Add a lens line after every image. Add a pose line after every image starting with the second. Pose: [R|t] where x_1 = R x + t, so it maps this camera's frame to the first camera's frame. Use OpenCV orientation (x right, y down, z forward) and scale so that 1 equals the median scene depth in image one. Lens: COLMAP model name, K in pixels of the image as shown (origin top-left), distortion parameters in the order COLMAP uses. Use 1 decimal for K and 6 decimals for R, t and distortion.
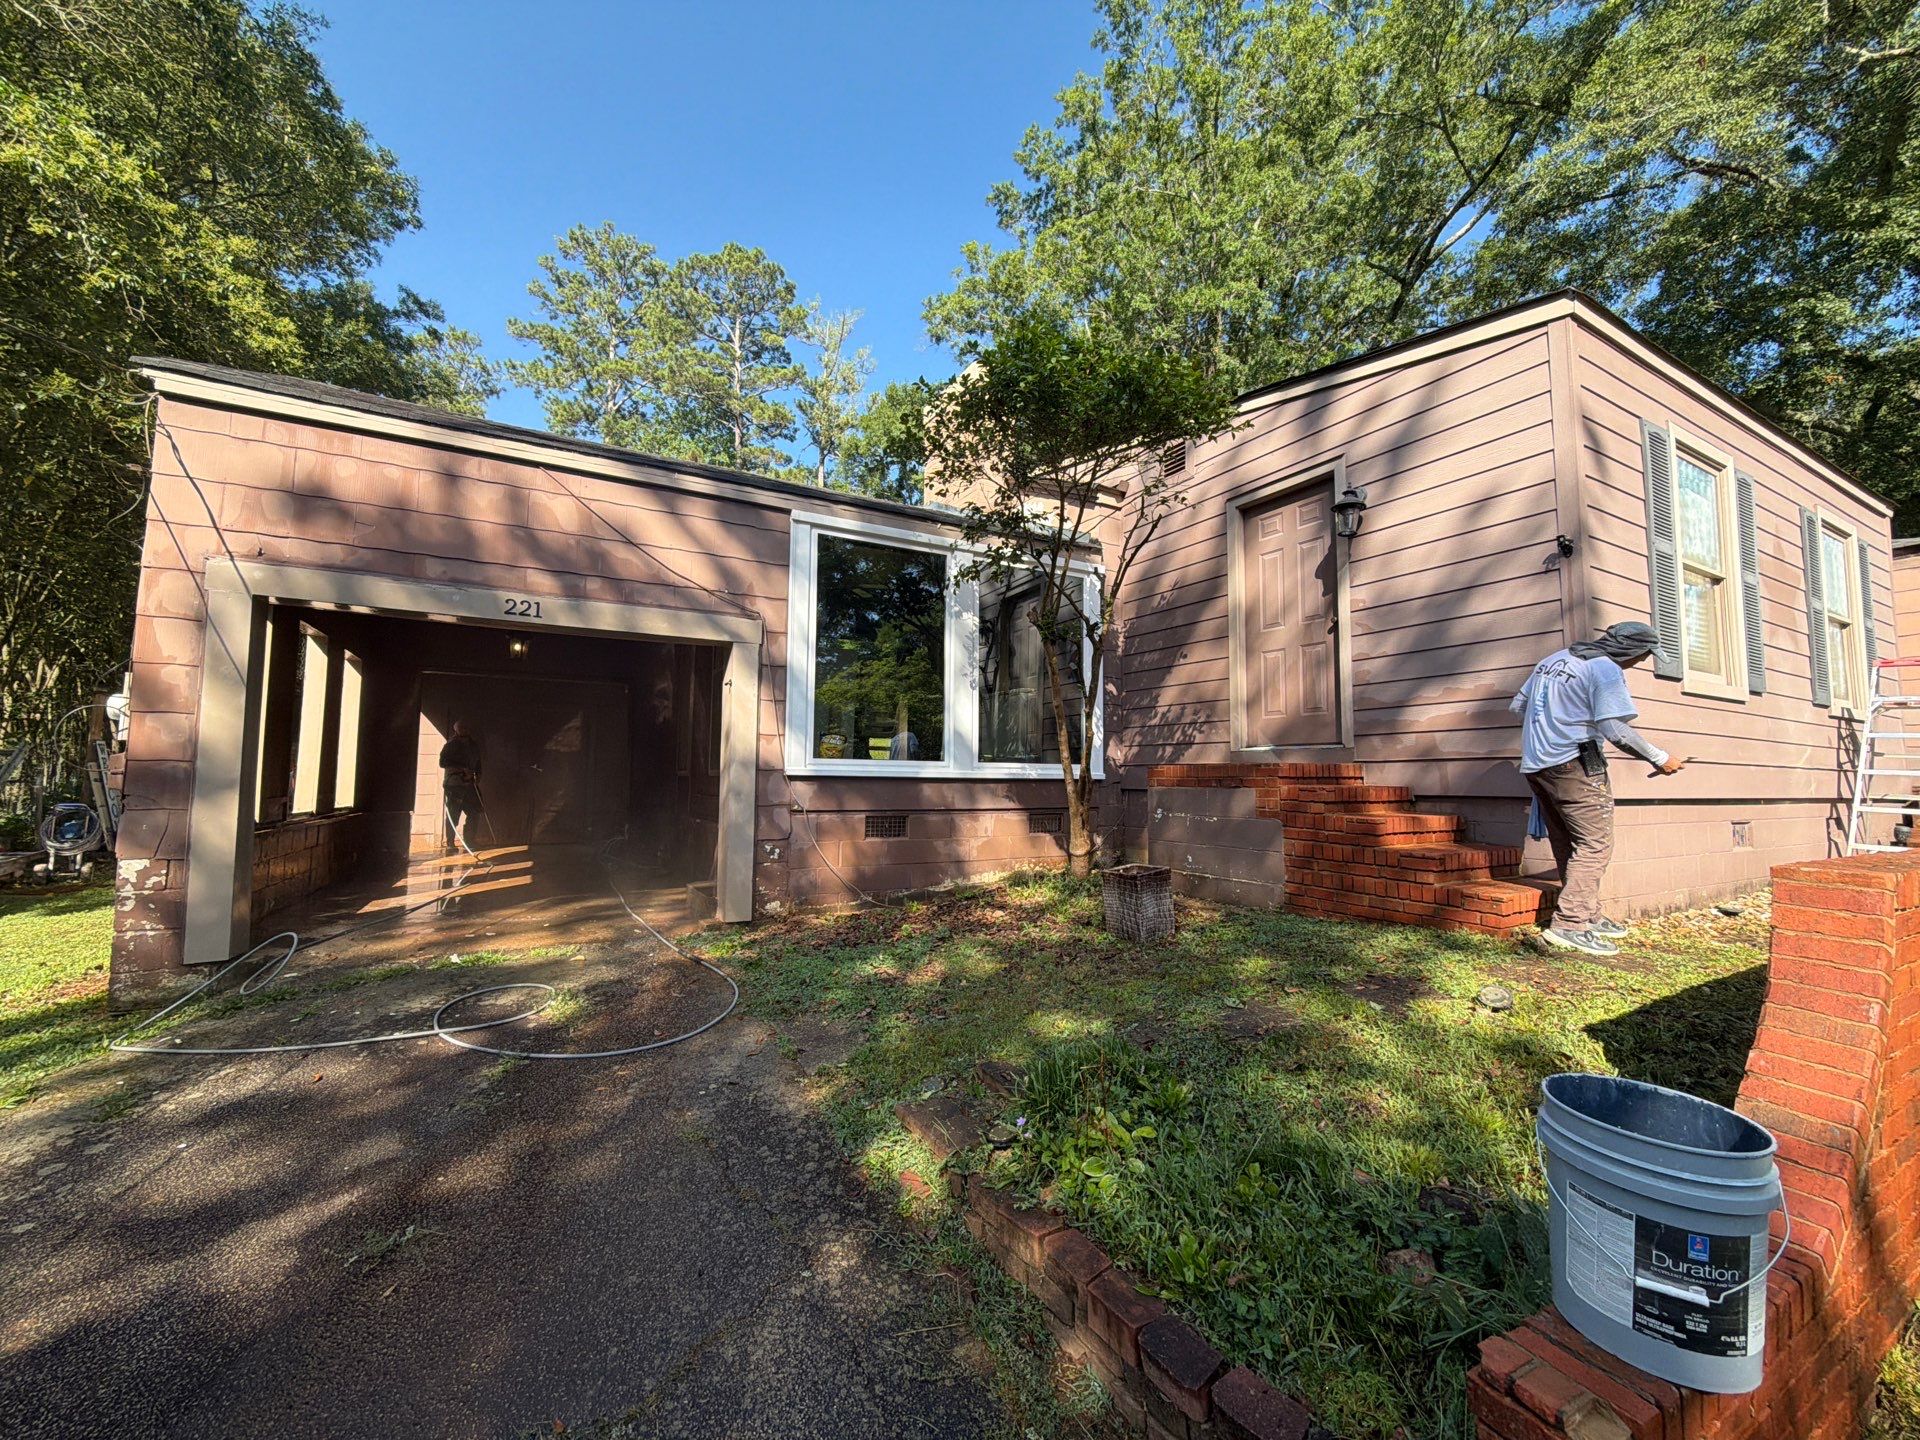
lens RADIAL K [[763.3, 0, 960.0], [0, 763.3, 720.0], [0, 0, 1]] dist [0.001174, 0.000119]
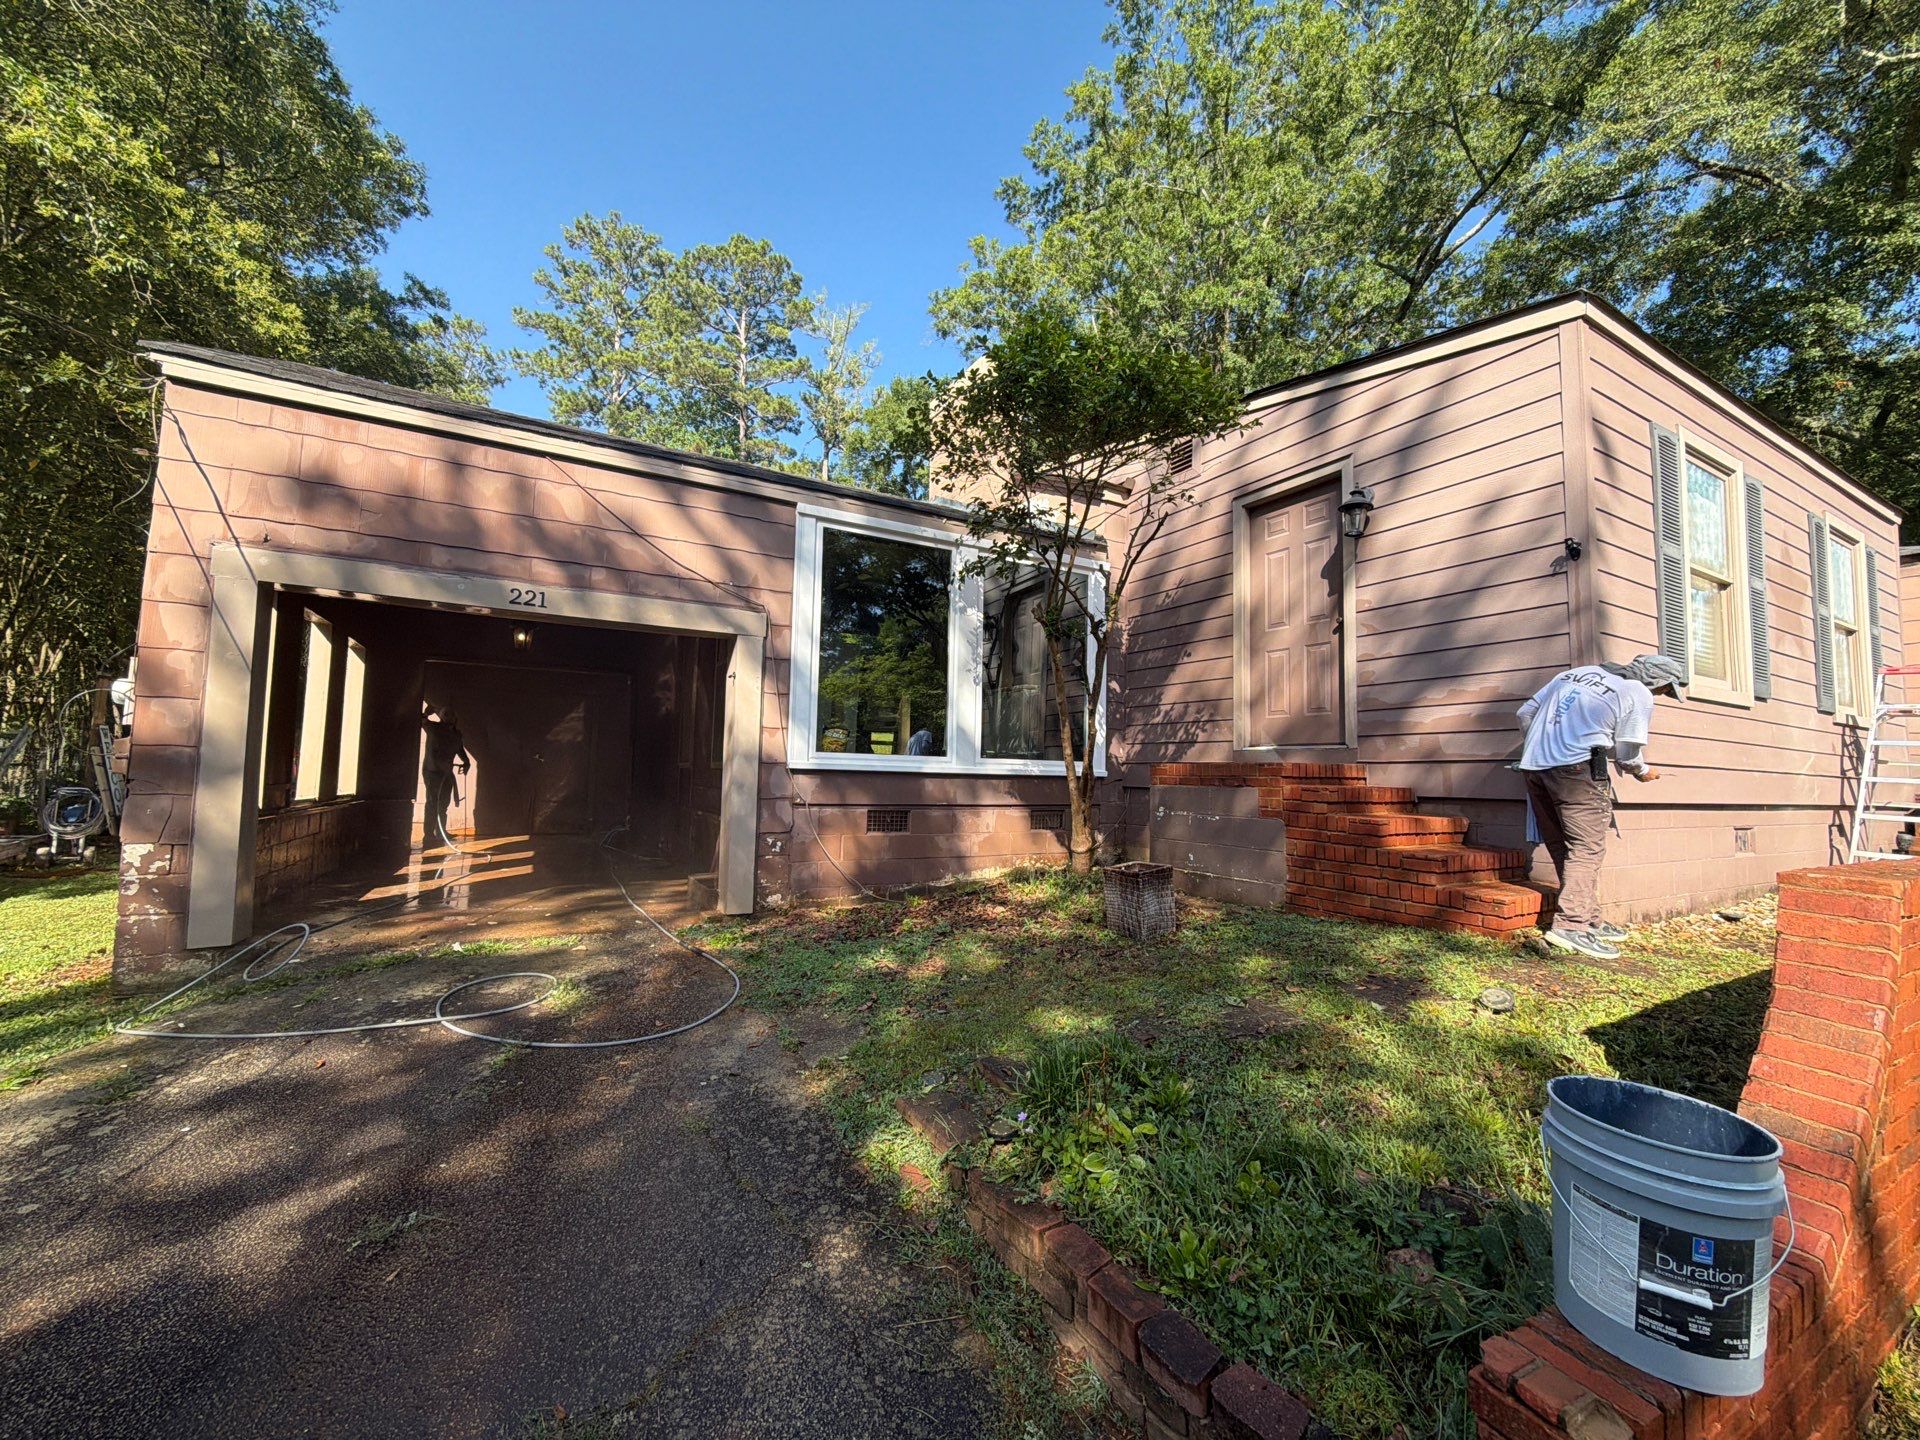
lens RADIAL K [[763.3, 0, 960.0], [0, 763.3, 720.0], [0, 0, 1]] dist [0.001174, 0.000119]
pose [[0.999914, 0.013054, -0.001021, -0.003118], [-0.013049, 0.999900, 0.005474, 0.000389], [0.001093, -0.005460, 0.999984, 0.000159]]
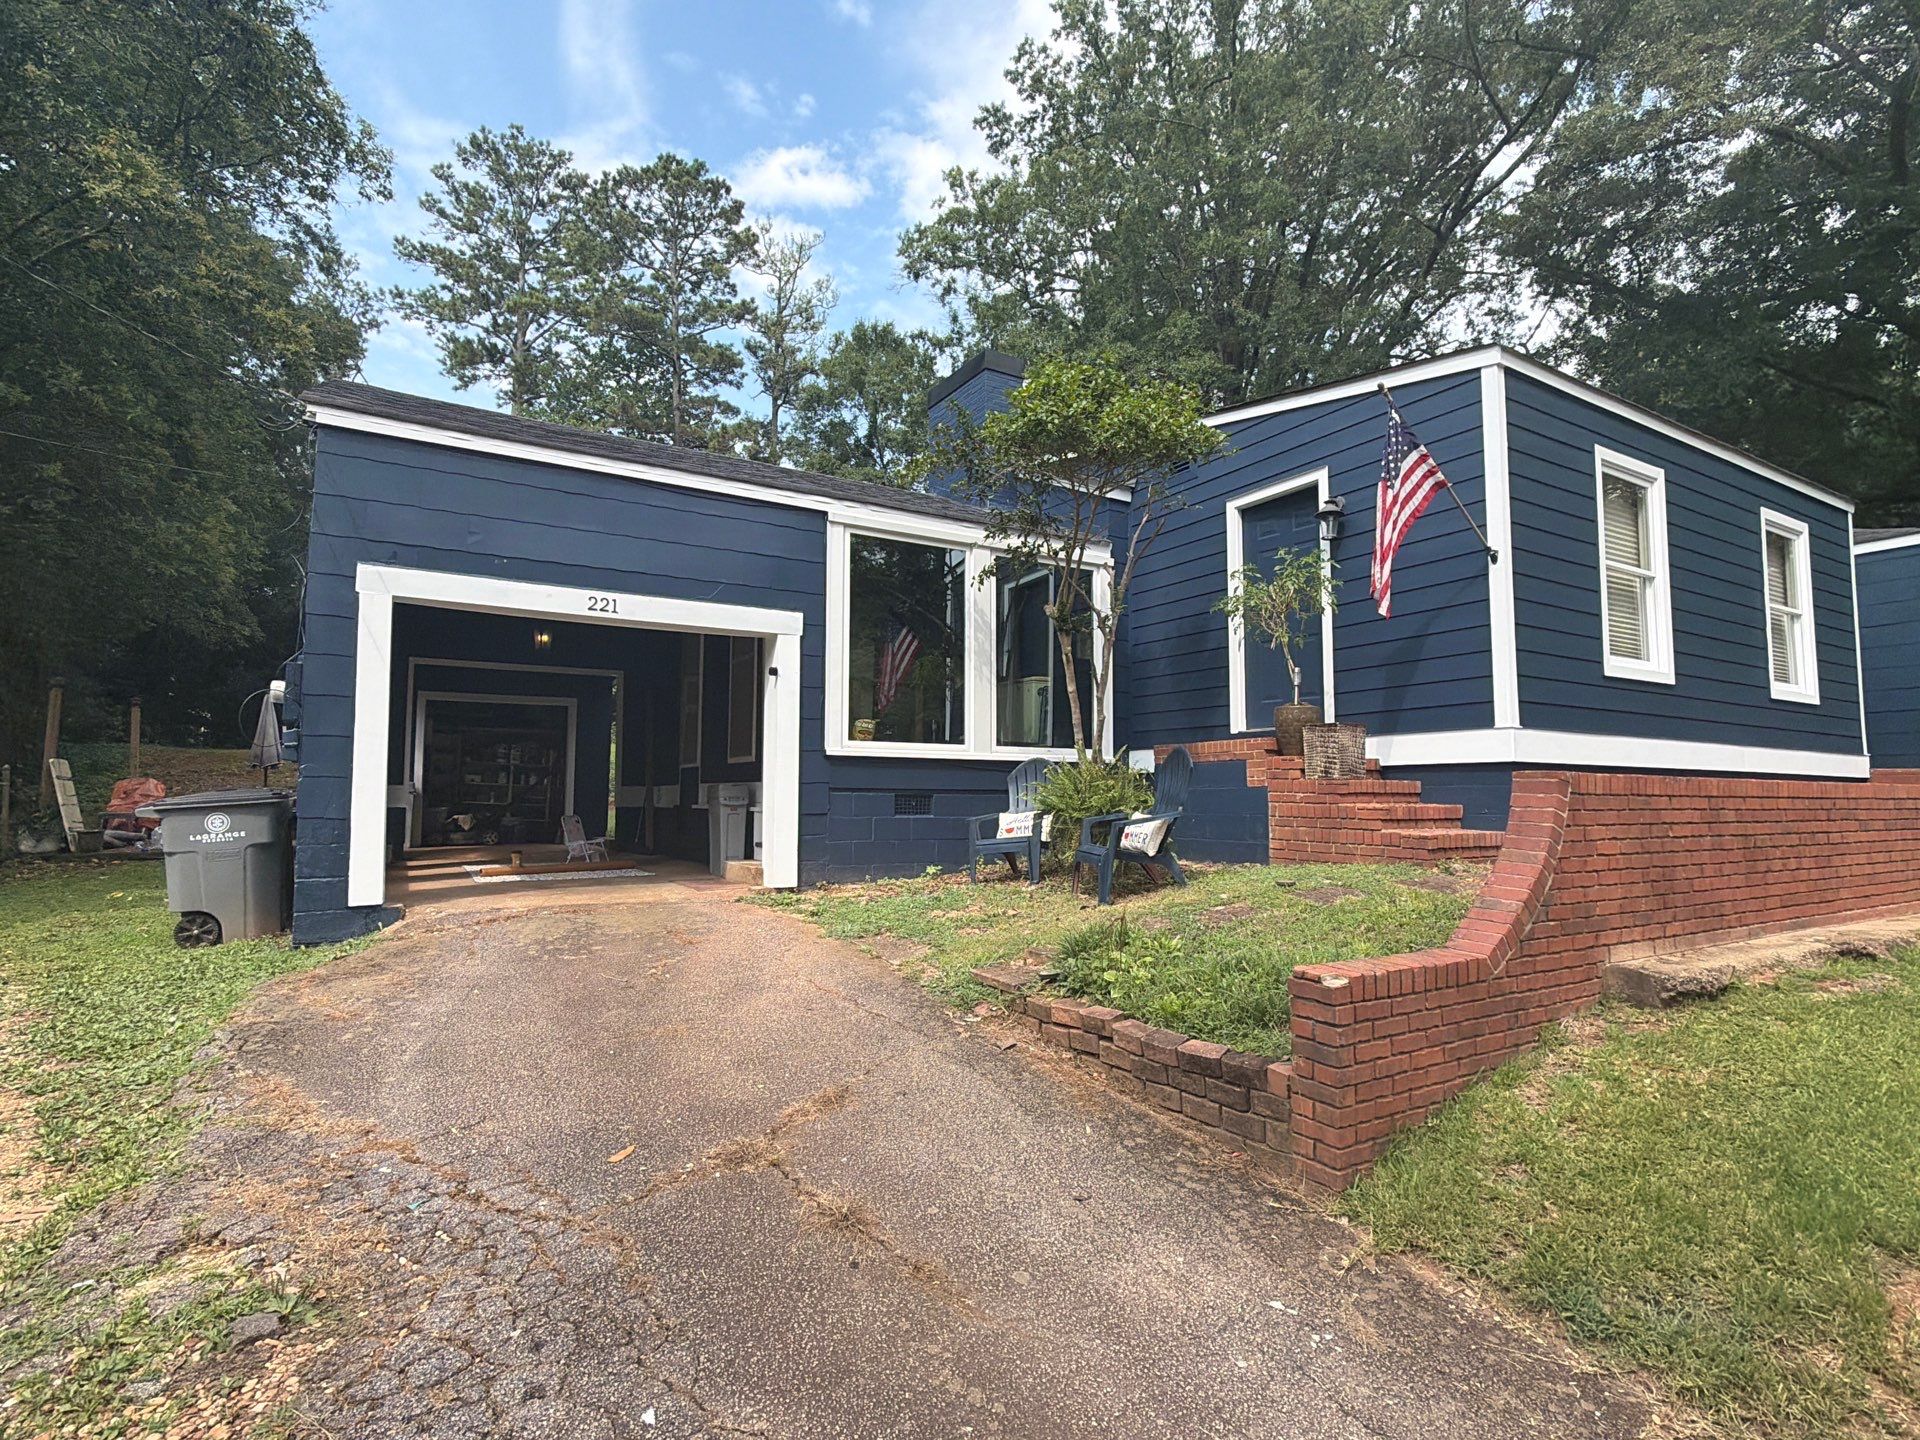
lens RADIAL K [[942.4, 0, 954.0], [0, 942.4, 714.8], [0, 0, 1]] dist [-0.000929, -0.000259]
pose [[0.999744, -0.002096, 0.022521, -0.069549], [0.002286, 0.999962, -0.008443, 0.024064], [-0.022502, 0.008493, 0.999711, -0.332779]]
